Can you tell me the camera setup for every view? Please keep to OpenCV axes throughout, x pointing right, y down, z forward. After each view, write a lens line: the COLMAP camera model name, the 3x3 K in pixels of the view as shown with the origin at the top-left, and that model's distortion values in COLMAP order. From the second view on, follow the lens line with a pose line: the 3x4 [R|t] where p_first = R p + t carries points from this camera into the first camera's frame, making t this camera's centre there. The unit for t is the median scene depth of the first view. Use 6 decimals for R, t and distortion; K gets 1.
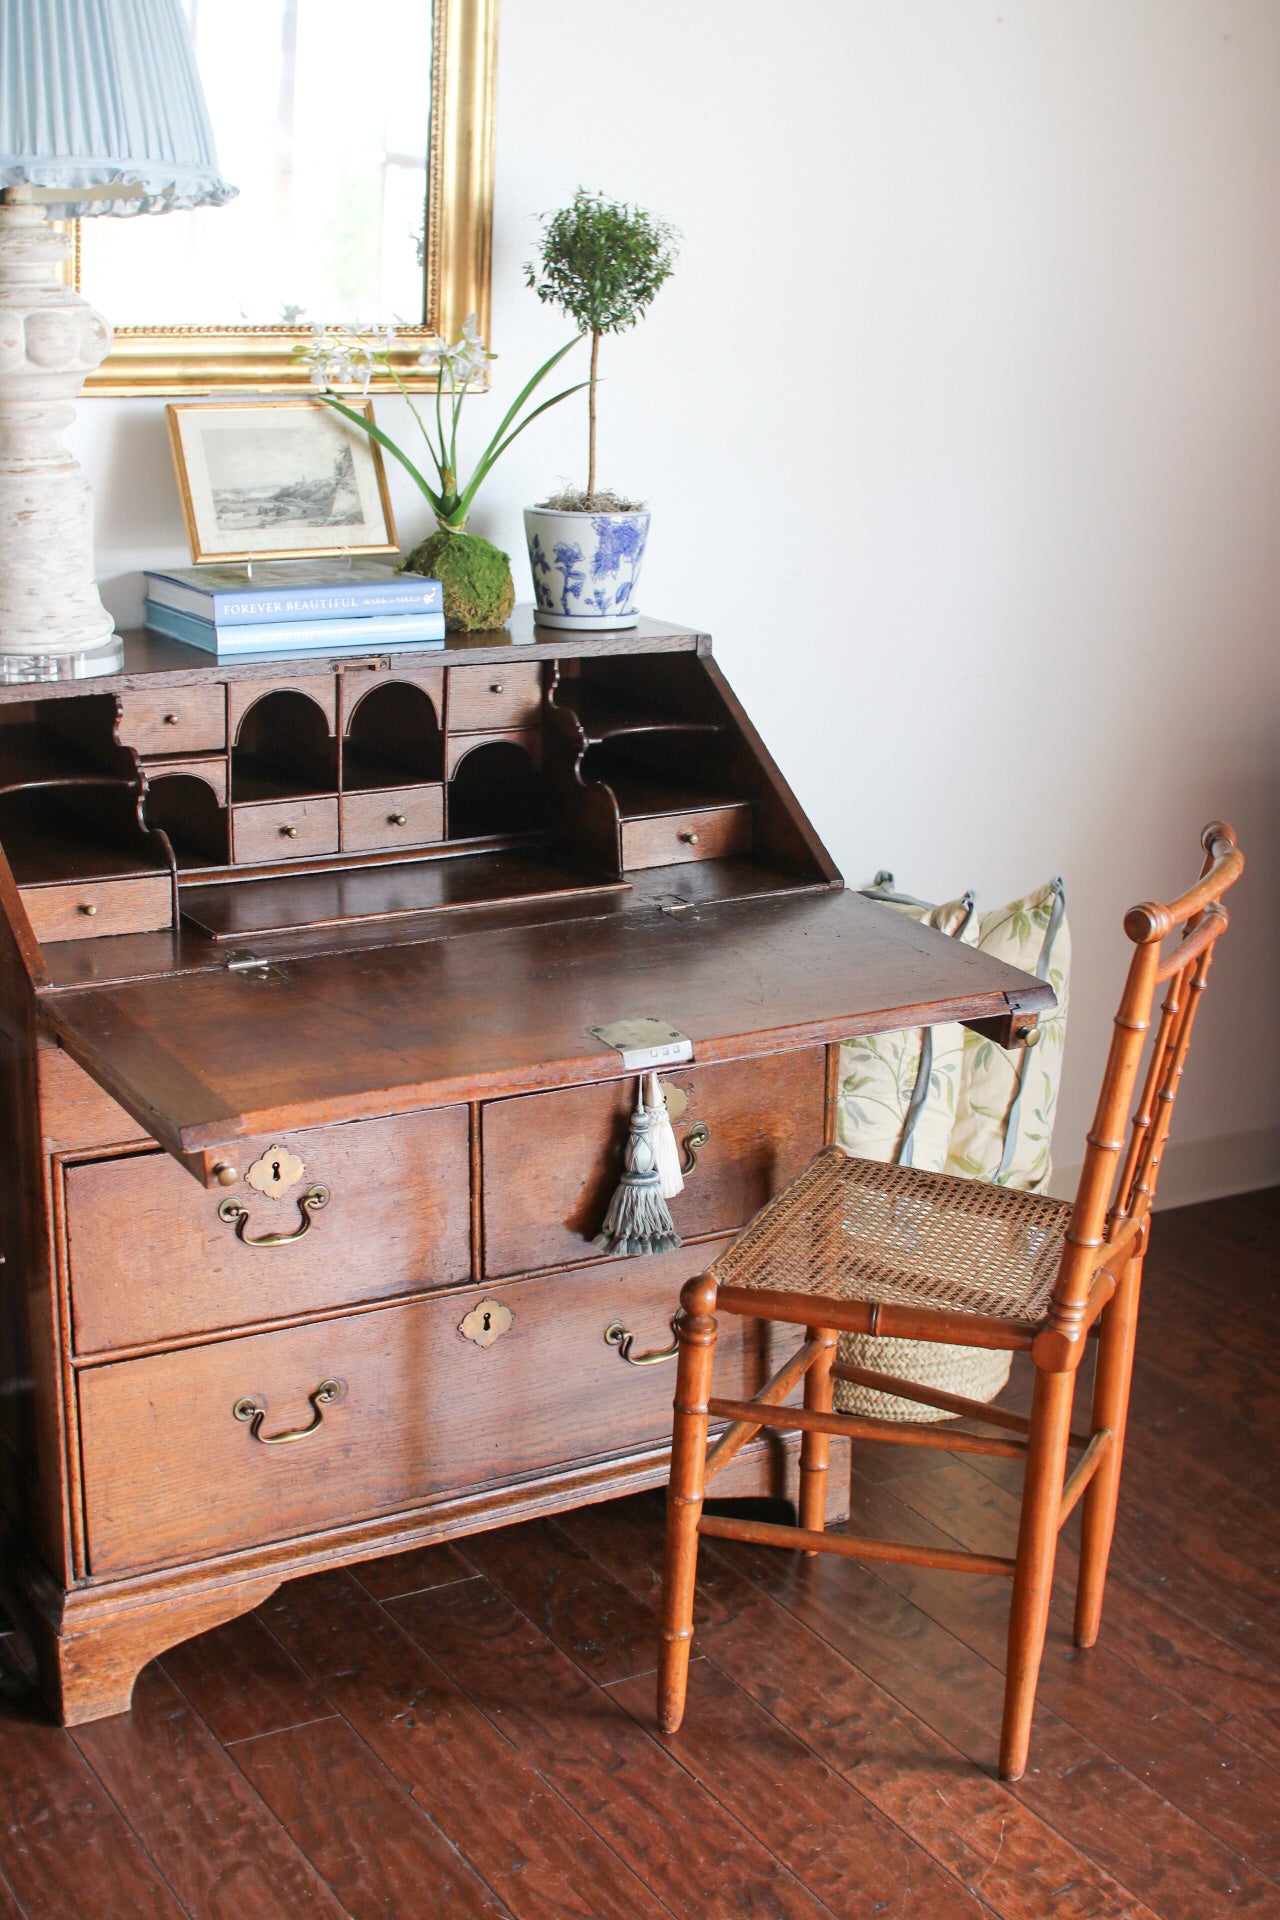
lens RADIAL K [[2699.7, 0, 657.9], [0, 2699.7, 968.3], [0, 0, 1]] dist [-0.133652, 0.000000]
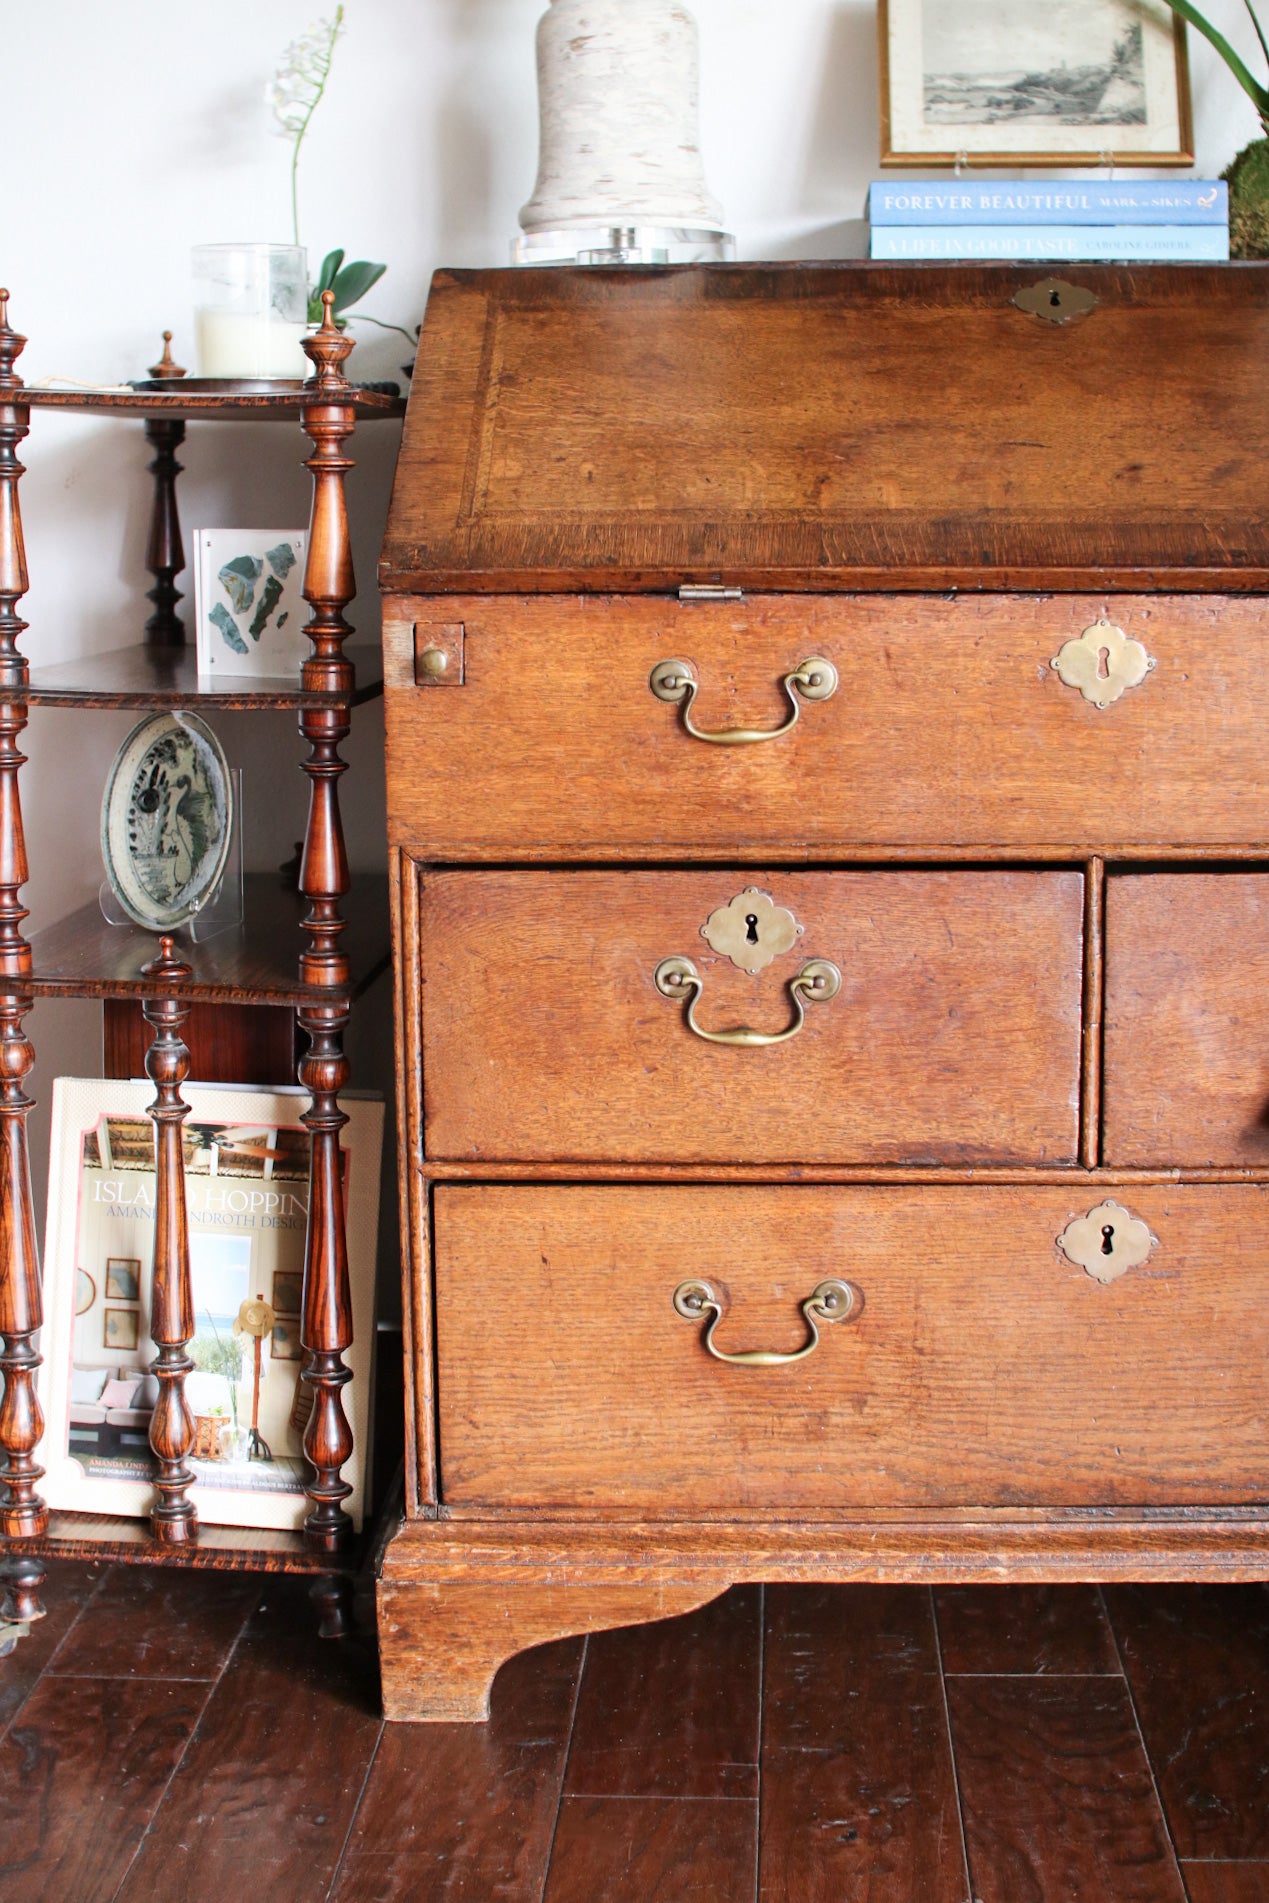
lens RADIAL K [[2675.8, 0, 633.7], [0, 2675.8, 964.4], [0, 0, 1]] dist [-0.133652, 0.000000]
pose [[0.832895, 0.063754, -0.549746, 0.180162], [-0.126379, 0.989006, -0.076777, 0.127956], [0.538807, 0.133423, 0.831796, 0.411167]]
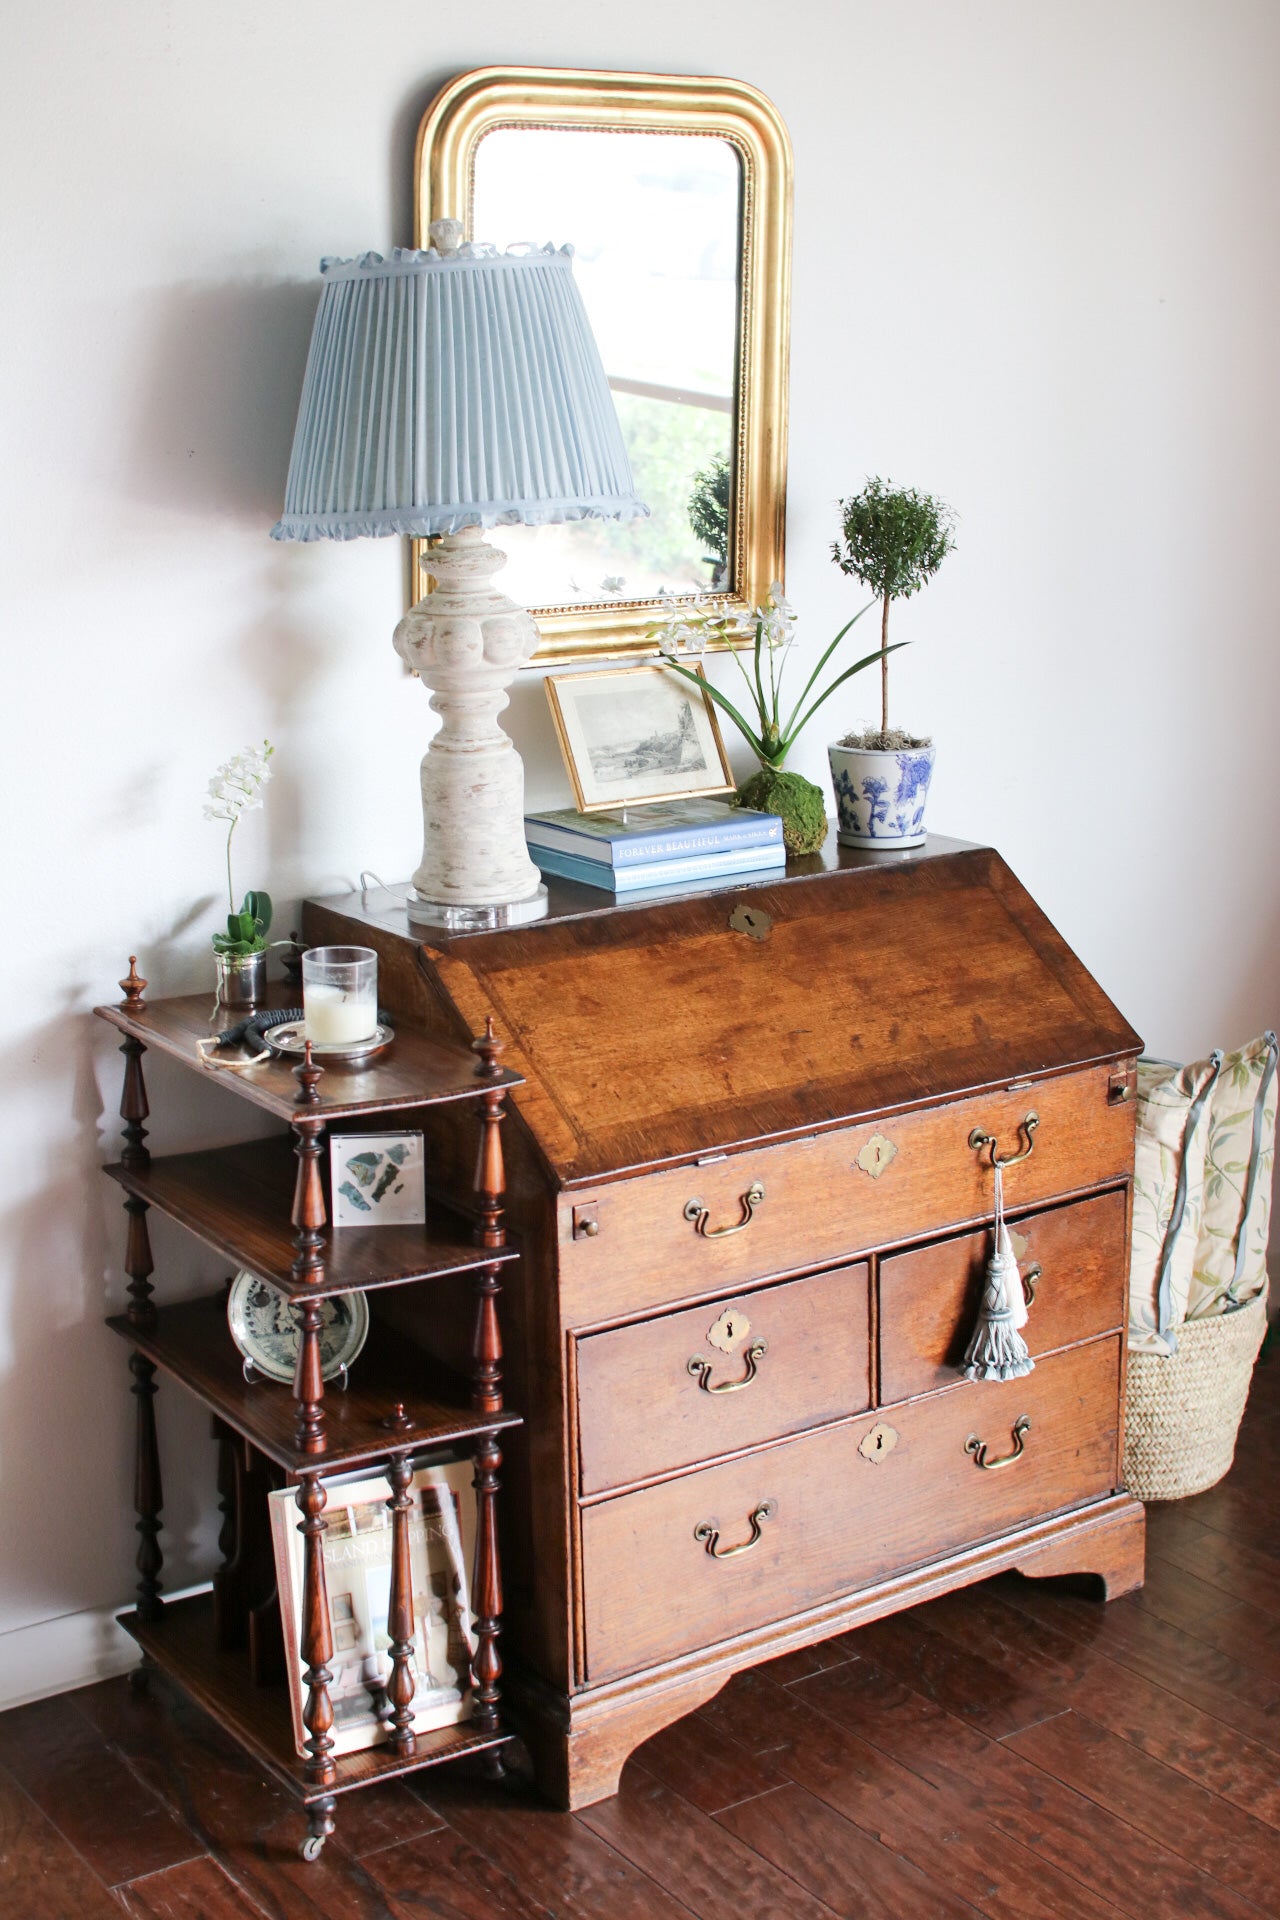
lens RADIAL K [[2699.7, 0, 648.0], [0, 2699.7, 978.2], [0, 0, 1]] dist [-0.133652, 0.000000]
pose [[0.996146, -0.051878, 0.070728, -0.236387], [0.053773, 0.998236, -0.025165, -0.048720], [-0.069298, 0.028871, 0.997178, -0.181295]]
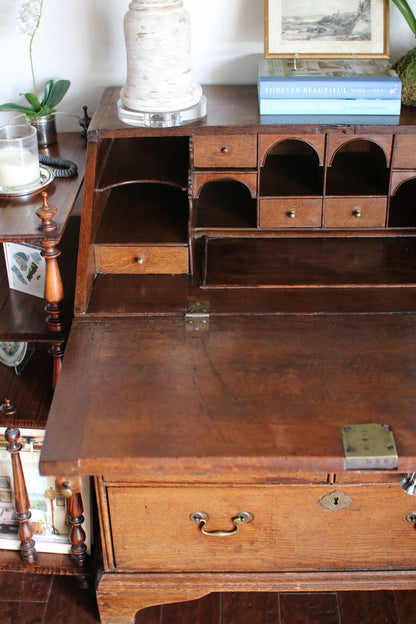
lens RADIAL K [[877.4, 0, 208.9], [0, 877.4, 316.4], [0, 0, 1]] dist [-0.133652, 0.000000]
pose [[0.849456, 0.234999, -0.472441, 0.114815], [-0.109933, 0.954522, 0.277132, -0.146158], [0.516081, -0.183475, 0.836658, 0.470886]]
